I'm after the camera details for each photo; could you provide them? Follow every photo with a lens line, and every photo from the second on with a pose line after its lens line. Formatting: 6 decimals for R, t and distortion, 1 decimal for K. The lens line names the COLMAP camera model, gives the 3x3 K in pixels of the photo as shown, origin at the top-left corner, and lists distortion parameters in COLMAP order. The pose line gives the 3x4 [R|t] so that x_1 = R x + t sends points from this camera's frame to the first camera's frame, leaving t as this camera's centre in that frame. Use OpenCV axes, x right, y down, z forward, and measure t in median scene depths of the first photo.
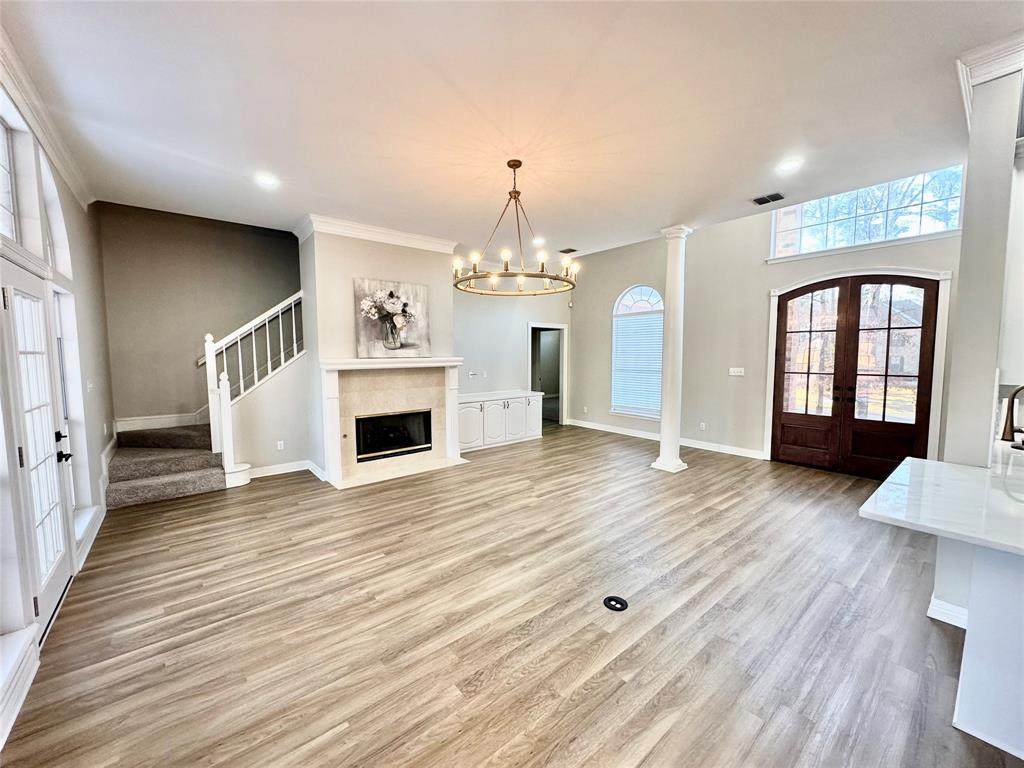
lens RADIAL K [[406.5, 0, 512.4], [0, 406.5, 383.2], [0, 0, 1]] dist [-0.004051, 0.000252]
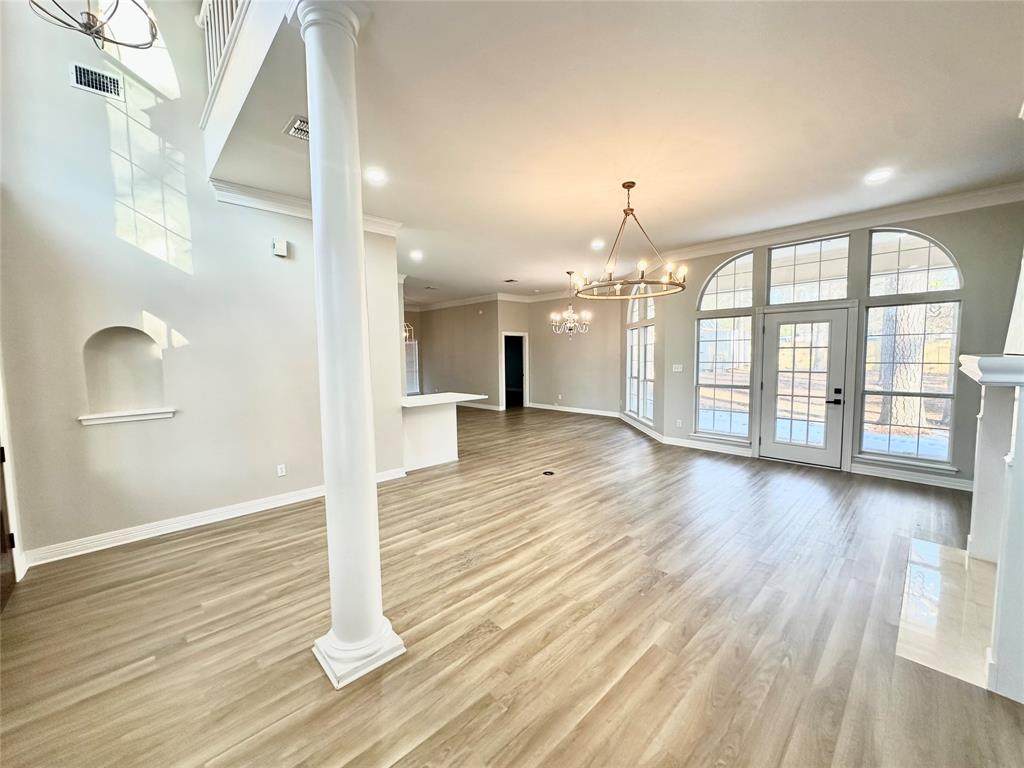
lens RADIAL K [[406.5, 0, 511.5], [0, 406.5, 386.0], [0, 0, 1]] dist [-0.004051, 0.000252]
pose [[-0.997418, 0.022984, -0.068042, 0.329653], [0.012335, 0.988153, 0.152973, -0.124435], [0.070752, 0.151738, -0.985885, 1.702111]]
